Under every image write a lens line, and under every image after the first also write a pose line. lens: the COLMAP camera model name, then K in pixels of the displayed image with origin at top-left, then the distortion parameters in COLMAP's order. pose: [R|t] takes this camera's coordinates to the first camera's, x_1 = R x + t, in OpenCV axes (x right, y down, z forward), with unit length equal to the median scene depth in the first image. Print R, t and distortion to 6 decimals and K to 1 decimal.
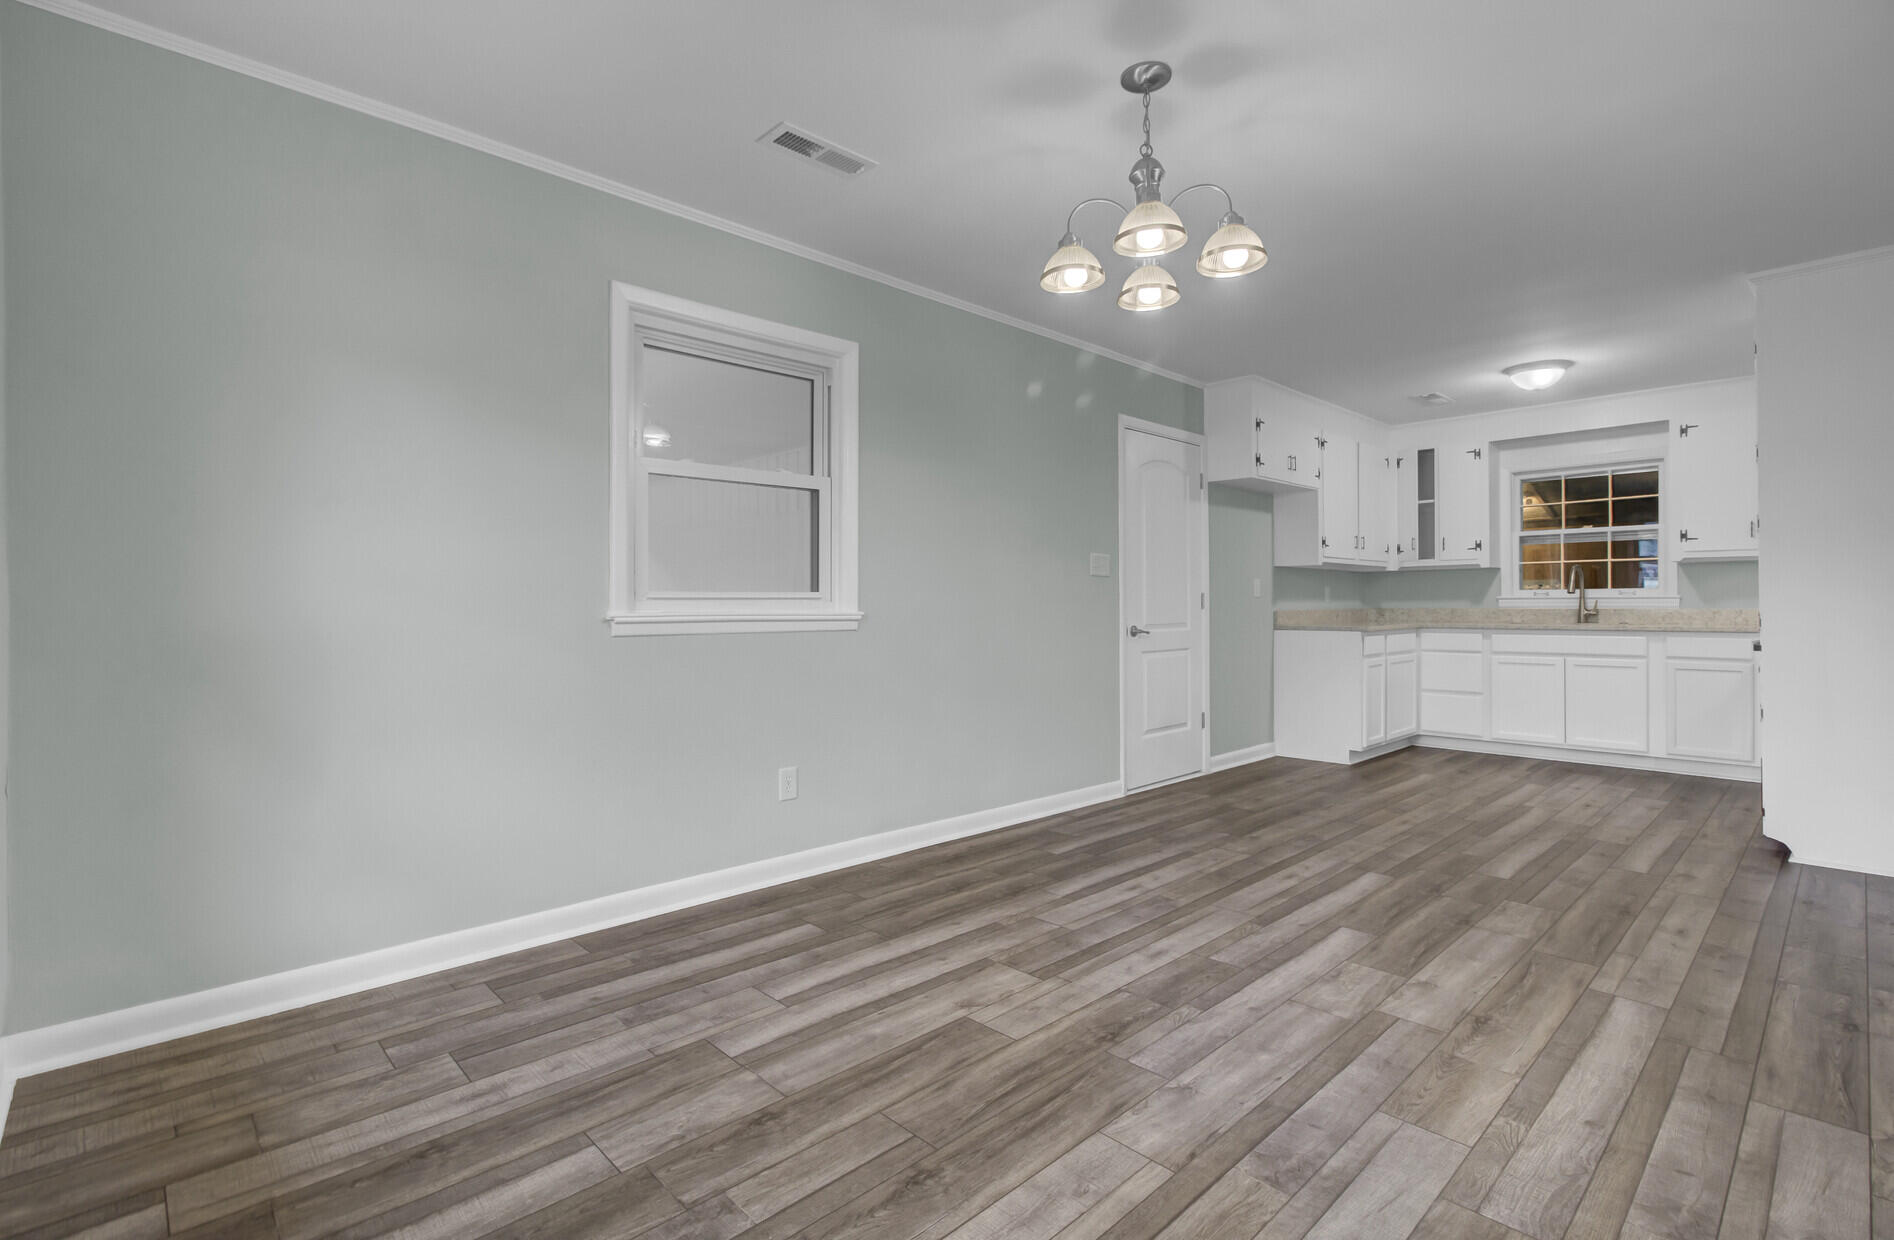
lens RADIAL K [[866.8, 0, 942.9], [0, 866.8, 619.4], [0, 0, 1]] dist [-0.008284, 0.000618]
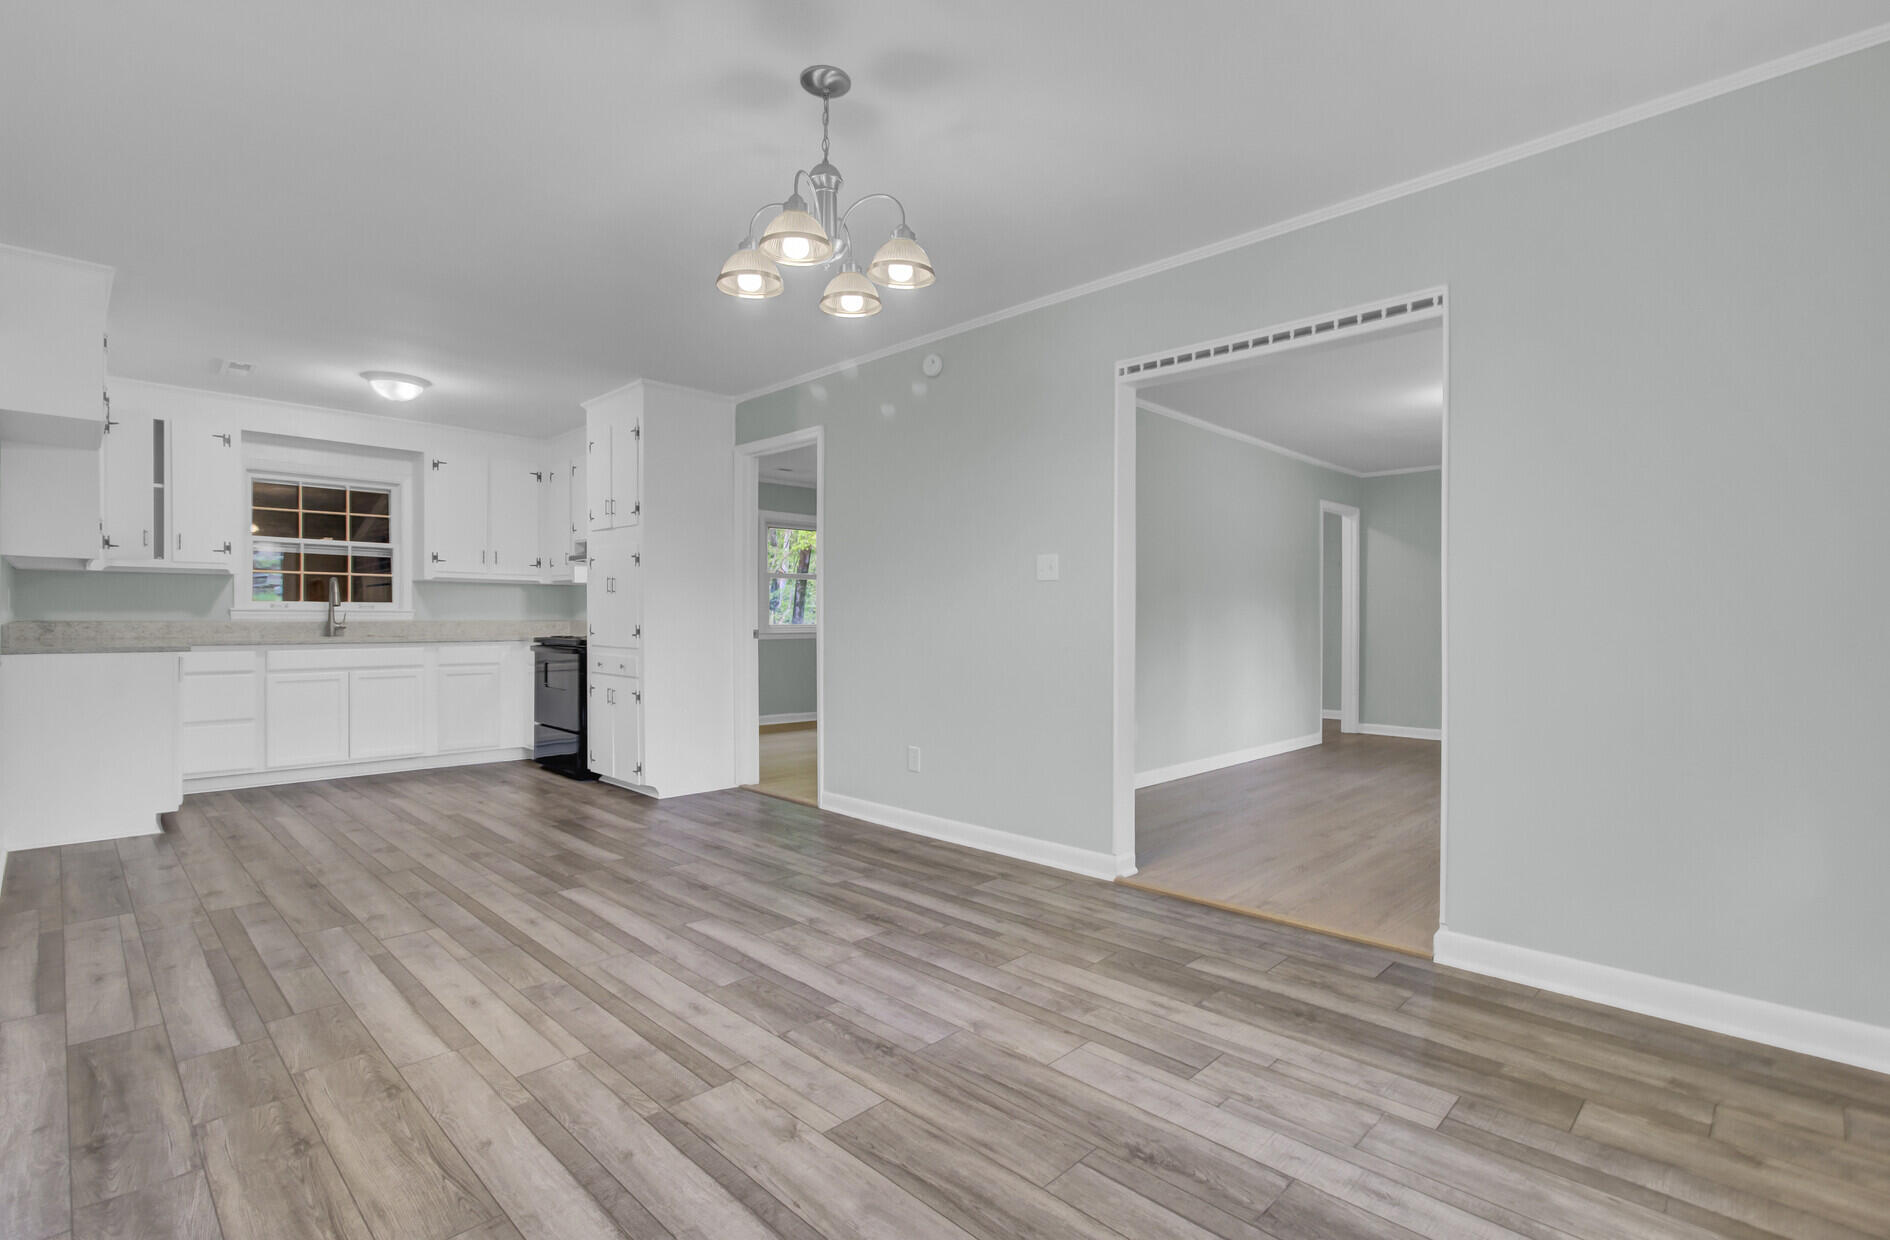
lens RADIAL K [[891.7, 0, 944.0], [0, 891.7, 621.0], [0, 0, 1]] dist [-0.007946, 0.005412]
pose [[-0.035397, 0.003226, 0.999368, -0.358490], [0.012813, 0.999914, -0.002774, -0.002364], [-0.999291, 0.012707, -0.035435, 0.413089]]
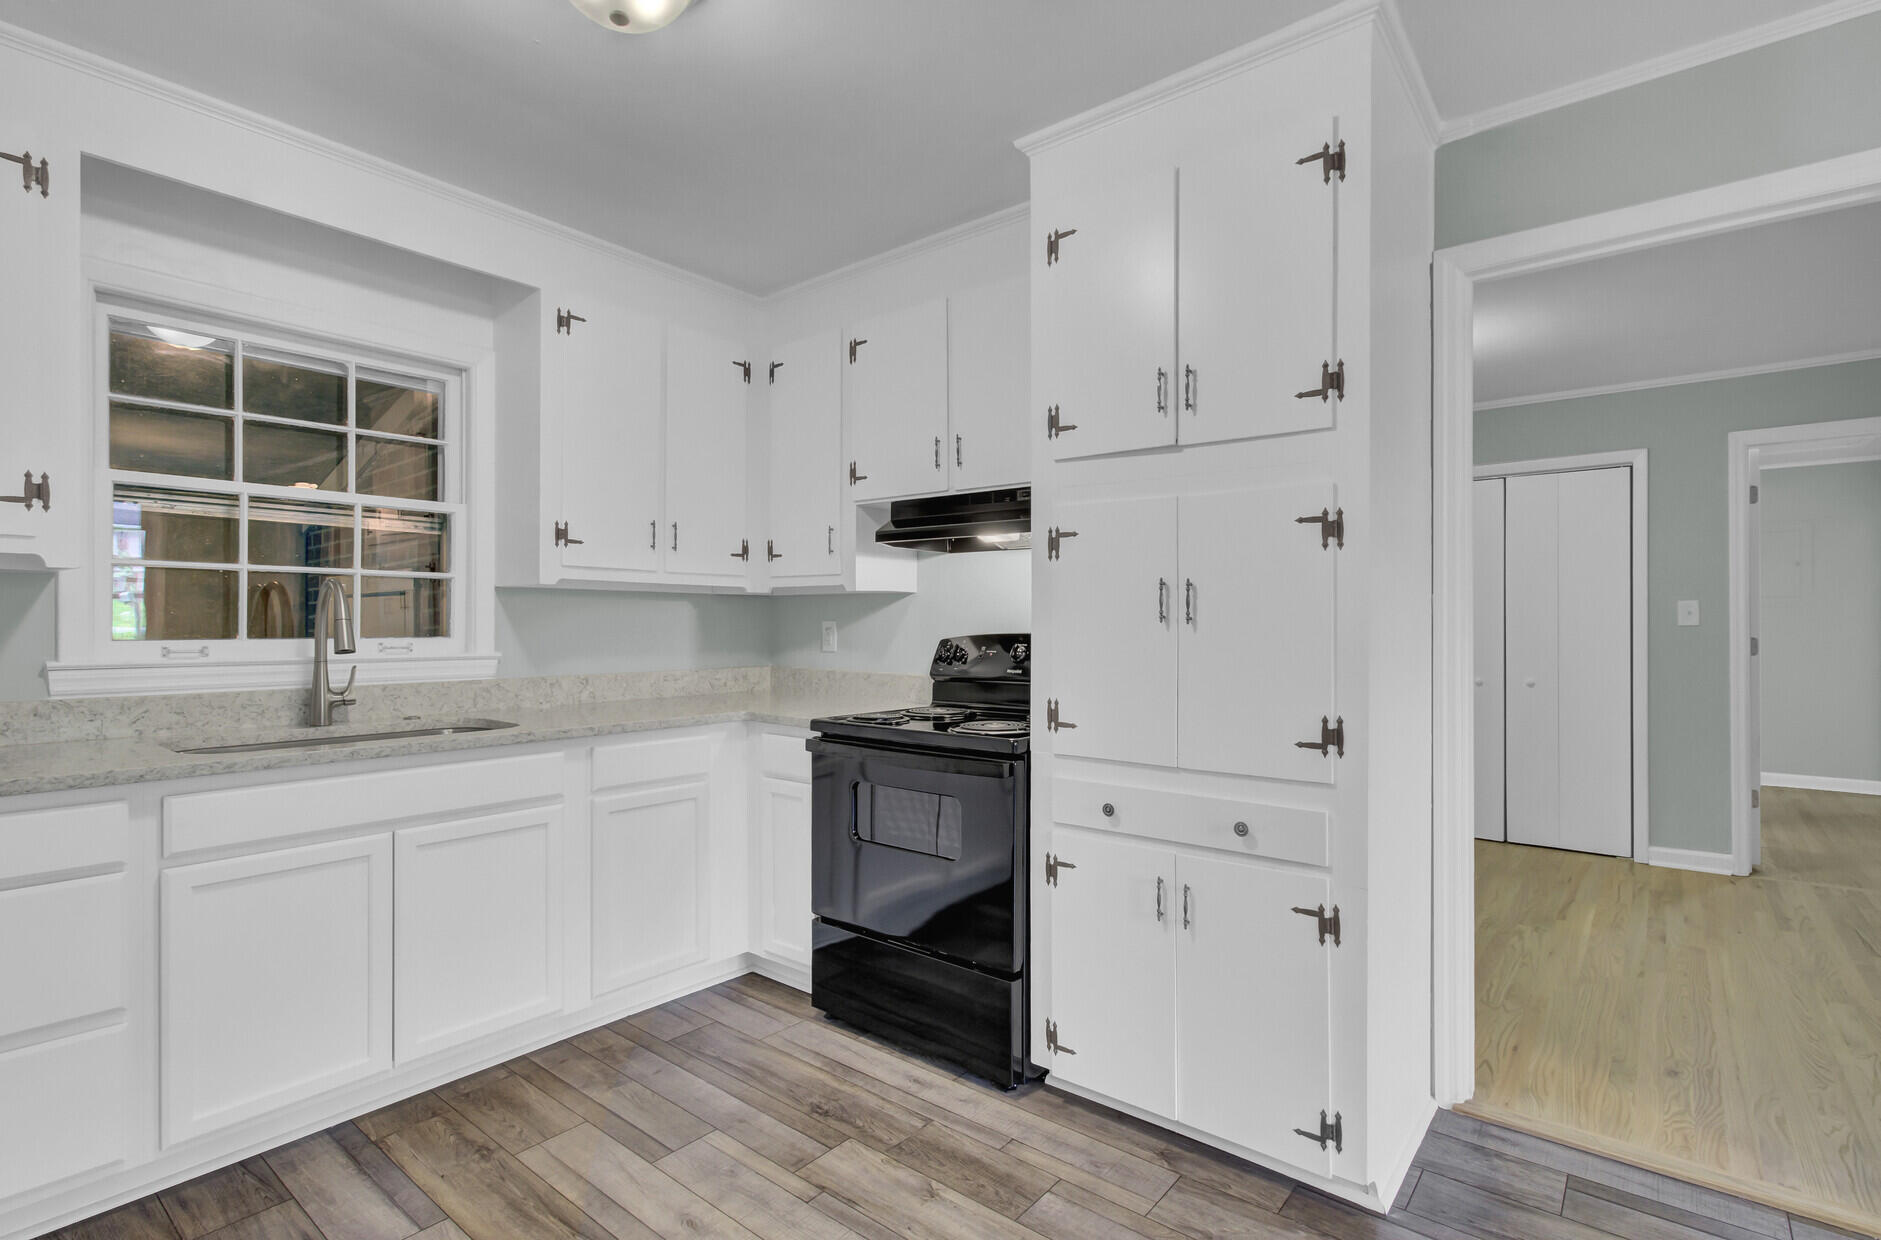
lens RADIAL K [[887.5, 0, 918.1], [0, 887.5, 621.7], [0, 0, 1]] dist [-0.007946, 0.005412]
pose [[-0.132418, 0.007488, 0.991166, 0.364383], [0.016331, 0.999852, -0.005372, -0.045122], [-0.991059, 0.015475, -0.132521, 0.949259]]
